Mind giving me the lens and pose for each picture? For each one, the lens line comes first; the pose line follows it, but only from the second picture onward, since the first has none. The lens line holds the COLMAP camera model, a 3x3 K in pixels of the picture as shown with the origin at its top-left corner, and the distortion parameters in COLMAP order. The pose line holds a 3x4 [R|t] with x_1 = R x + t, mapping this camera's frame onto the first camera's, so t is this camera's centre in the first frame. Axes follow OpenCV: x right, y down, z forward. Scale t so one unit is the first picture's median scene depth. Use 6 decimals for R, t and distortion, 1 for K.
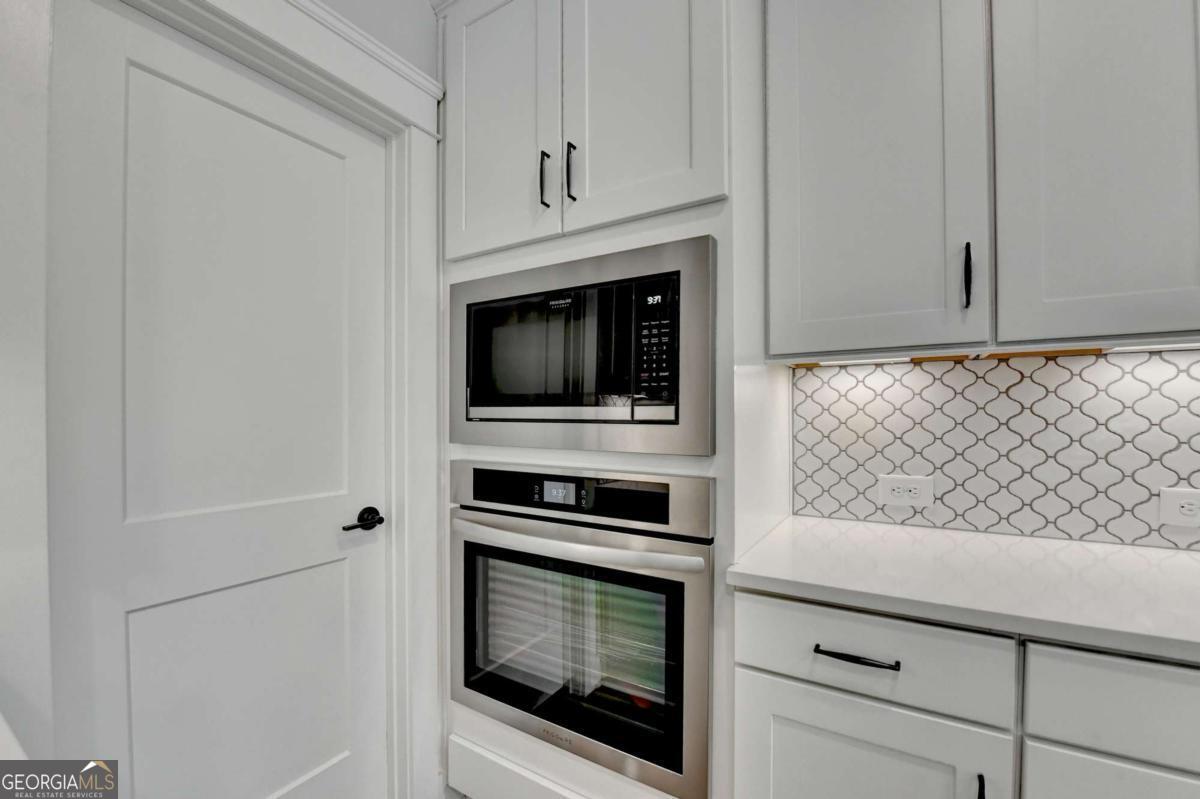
lens RADIAL K [[504.2, 0, 598.5], [0, 504.2, 411.5], [0, 0, 1]] dist [-0.028686, 0.000626]
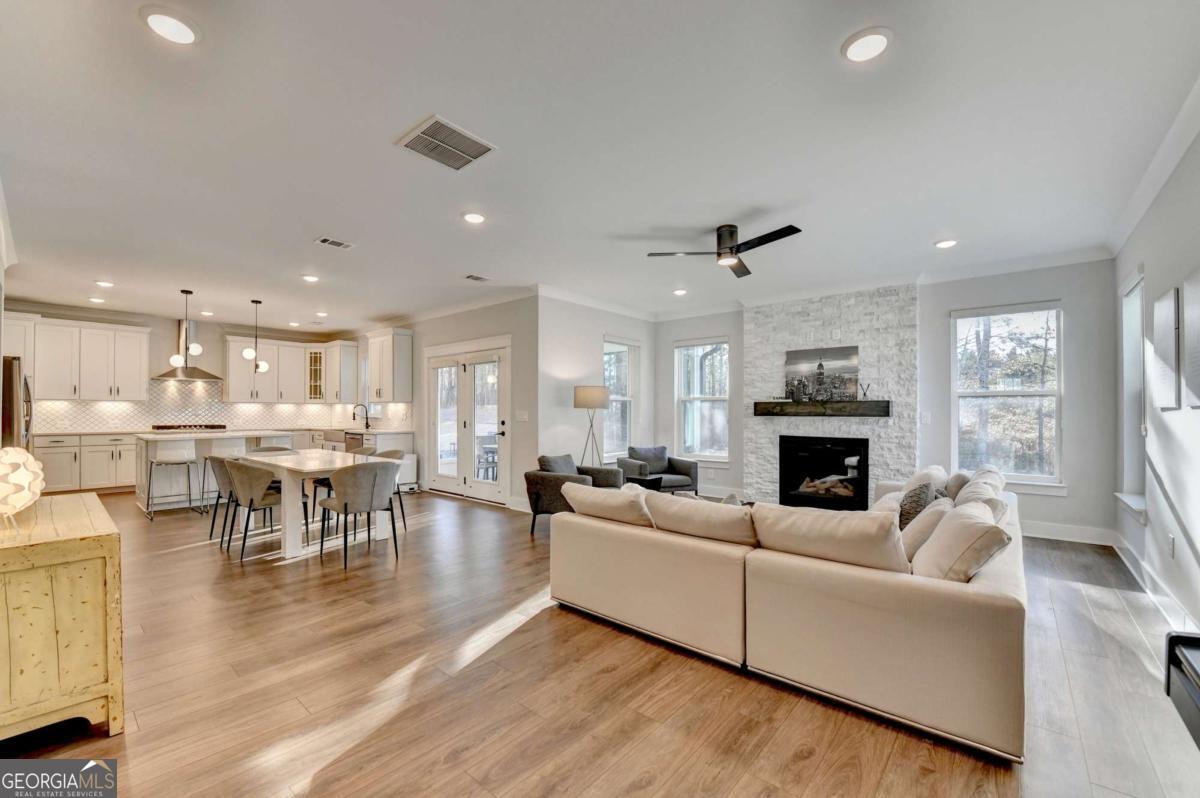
lens RADIAL K [[495.0, 0, 559.5], [0, 495.0, 409.9], [0, 0, 1]] dist [-0.024213, -0.000743]
pose [[0.197136, 0.007537, 0.980347, -3.836305], [-0.010002, 0.999934, -0.005676, -0.022355], [-0.980325, -0.008686, 0.197199, -5.894592]]
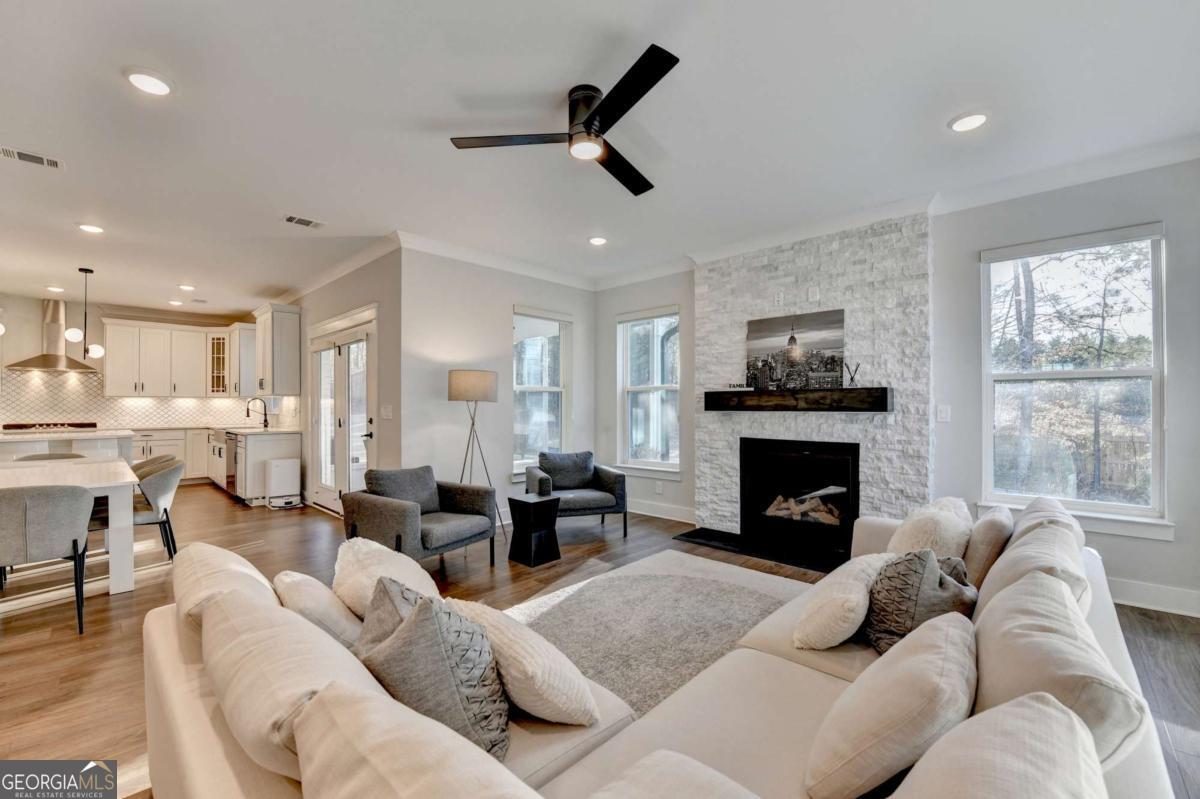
lens RADIAL K [[504.2, 0, 557.4], [0, 504.2, 404.1], [0, 0, 1]] dist [-0.028686, 0.000626]
pose [[0.237766, 0.007719, 0.971292, -2.440222], [-0.006689, 0.999958, -0.006309, -0.028291], [-0.971299, -0.004997, 0.237807, -6.651594]]
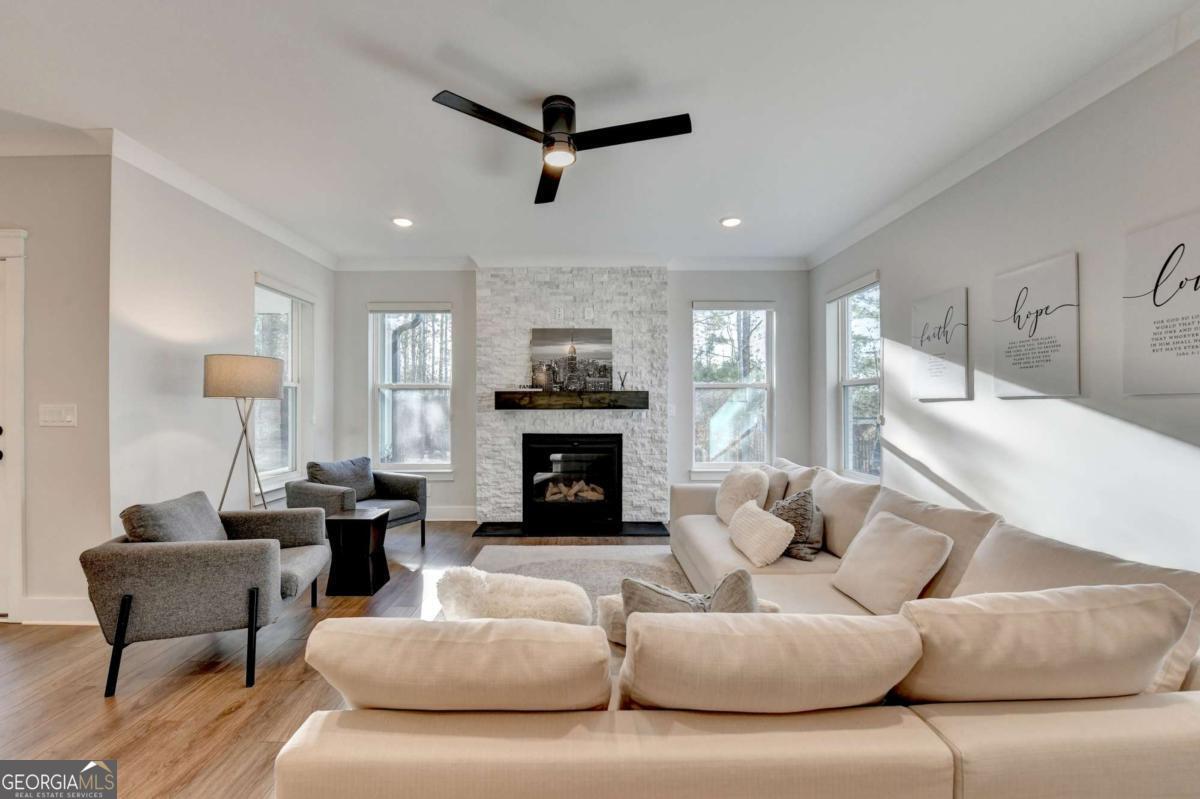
lens RADIAL K [[504.2, 0, 600.4], [0, 504.2, 402.2], [0, 0, 1]] dist [-0.028686, 0.000626]
pose [[-0.551471, 0.007554, 0.834160, -2.283288], [-0.003047, 0.999934, -0.011070, -0.024870], [-0.834188, -0.008647, -0.551412, -5.389974]]
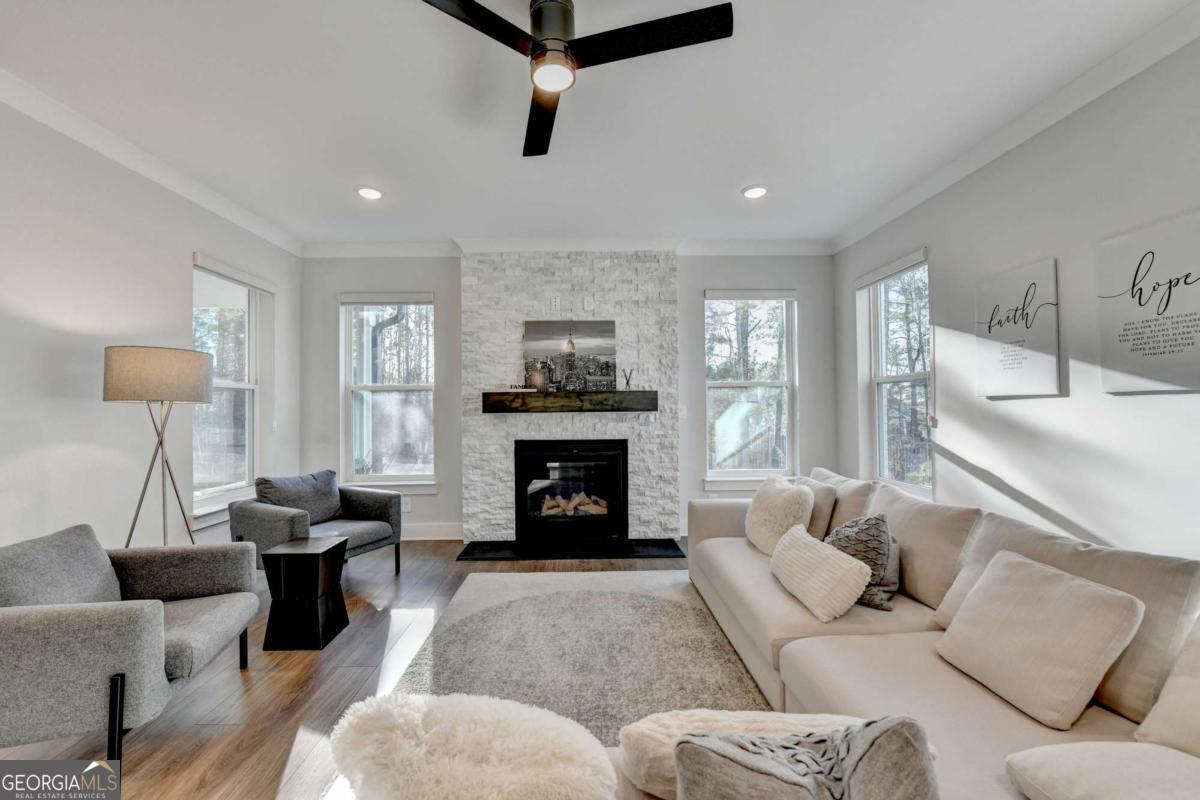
lens RADIAL K [[504.2, 0, 609.5], [0, 504.2, 397.5], [0, 0, 1]] dist [-0.028686, 0.000626]
pose [[-0.570368, 0.023051, 0.821066, -1.882449], [0.005902, 0.999695, -0.023966, -0.027825], [-0.821368, -0.008824, -0.570330, -5.615171]]
